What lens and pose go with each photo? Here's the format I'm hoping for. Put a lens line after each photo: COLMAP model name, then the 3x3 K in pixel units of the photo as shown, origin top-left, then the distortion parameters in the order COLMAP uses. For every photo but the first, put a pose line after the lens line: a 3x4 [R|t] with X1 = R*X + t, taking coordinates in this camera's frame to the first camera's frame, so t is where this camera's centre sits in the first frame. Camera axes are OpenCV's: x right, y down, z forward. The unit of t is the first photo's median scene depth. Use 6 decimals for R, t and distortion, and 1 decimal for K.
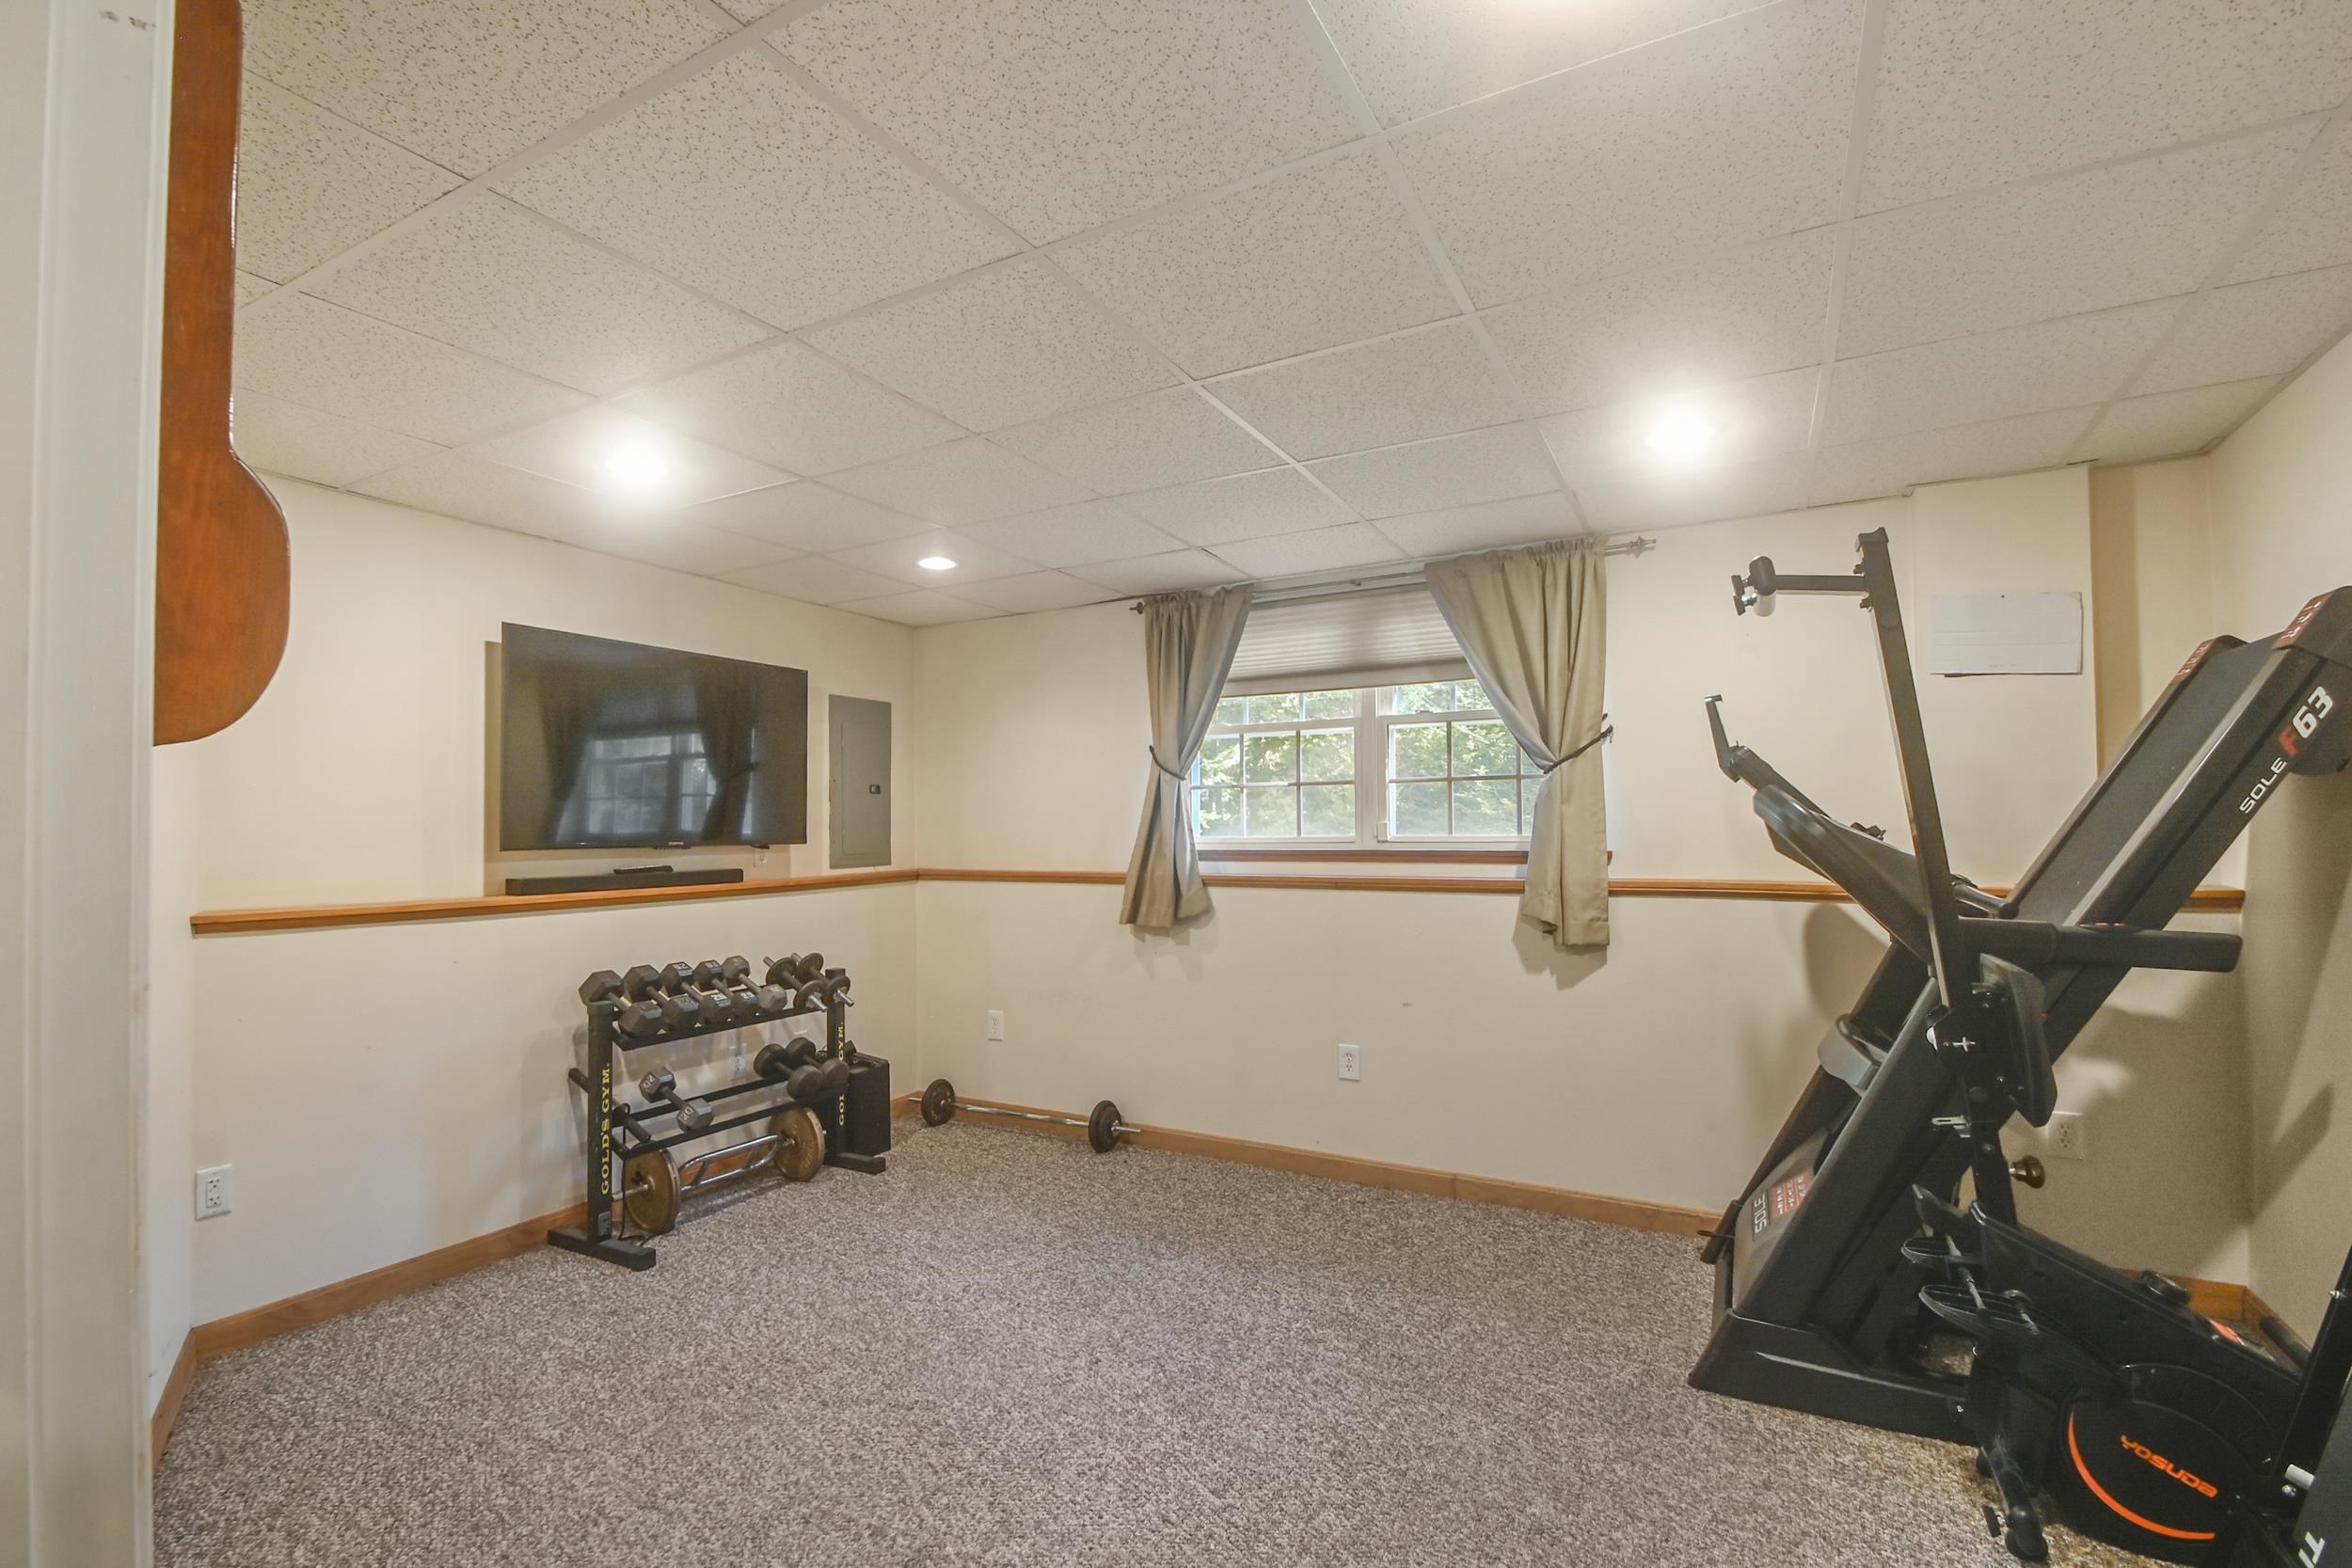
lens RADIAL K [[1047.1, 0, 1179.4], [0, 1047.1, 830.7], [0, 0, 1]] dist [0.002047, -0.011725]
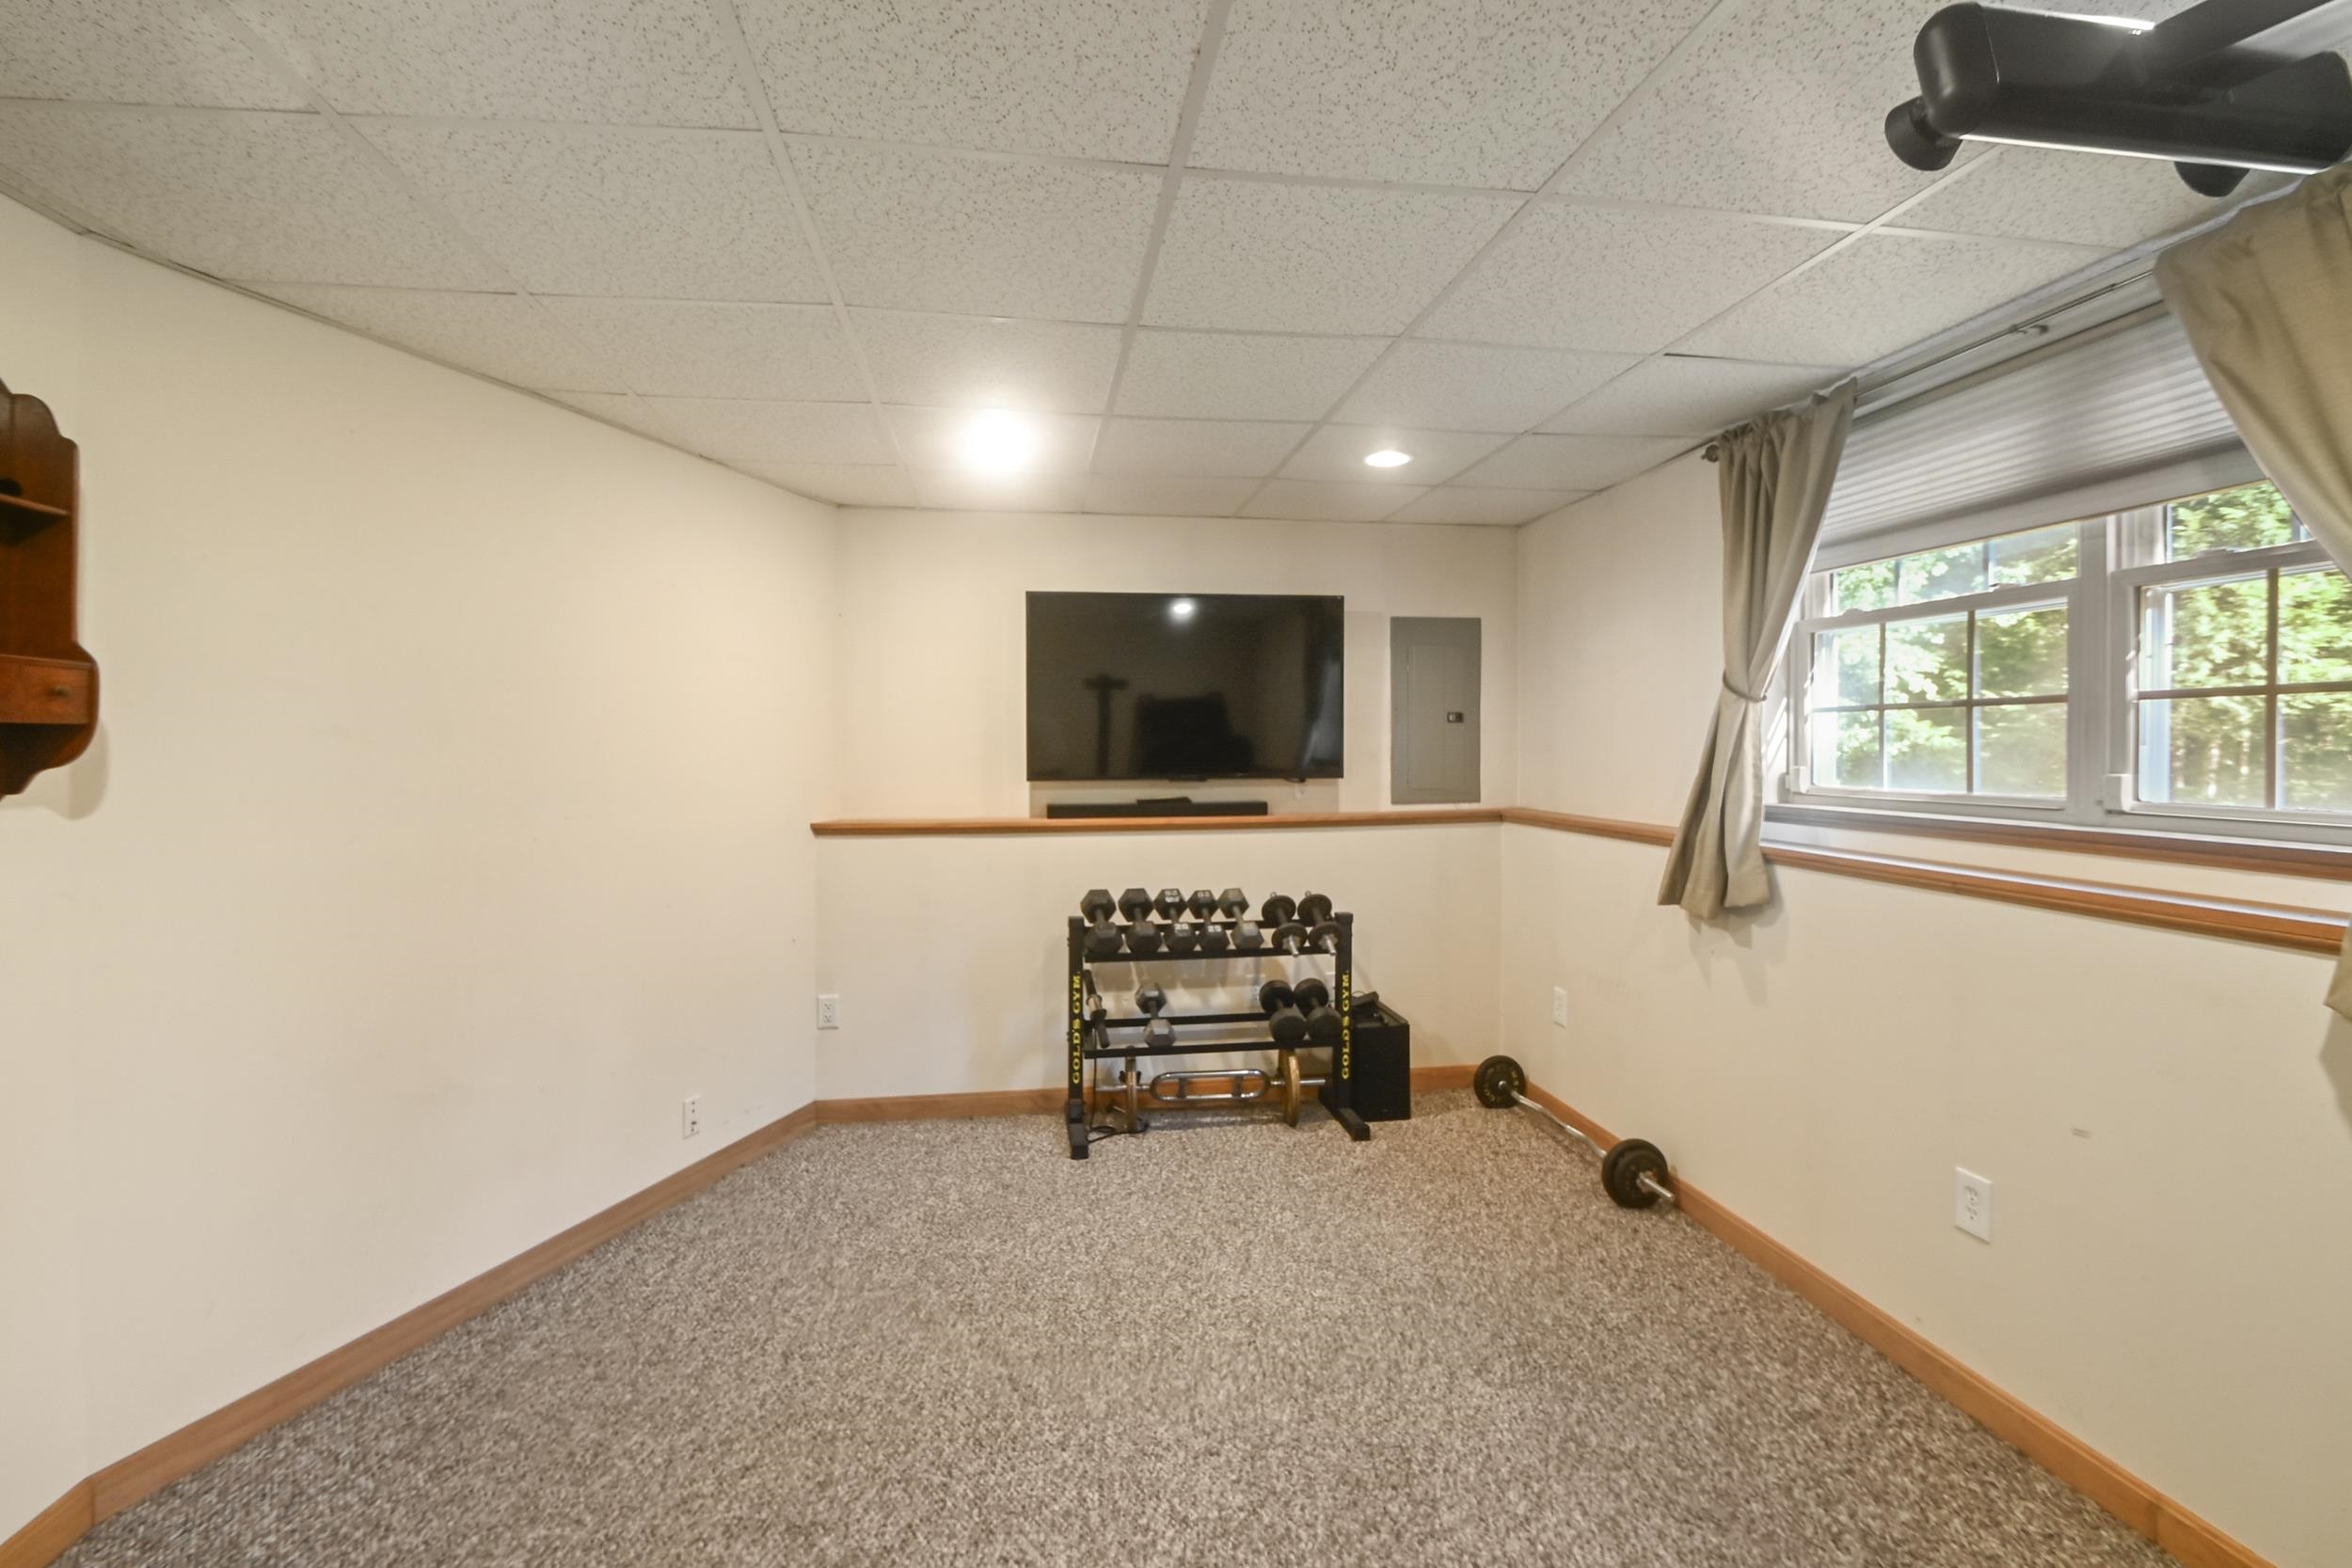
lens RADIAL K [[1044.5, 0, 1169.4], [0, 1044.5, 772.8], [0, 0, 1]] dist [0.004298, -0.011777]
pose [[0.599285, 0.028633, -0.800023, 0.339660], [-0.003417, 0.999443, 0.033211, -0.025866], [0.800528, -0.017169, 0.599049, 0.324461]]
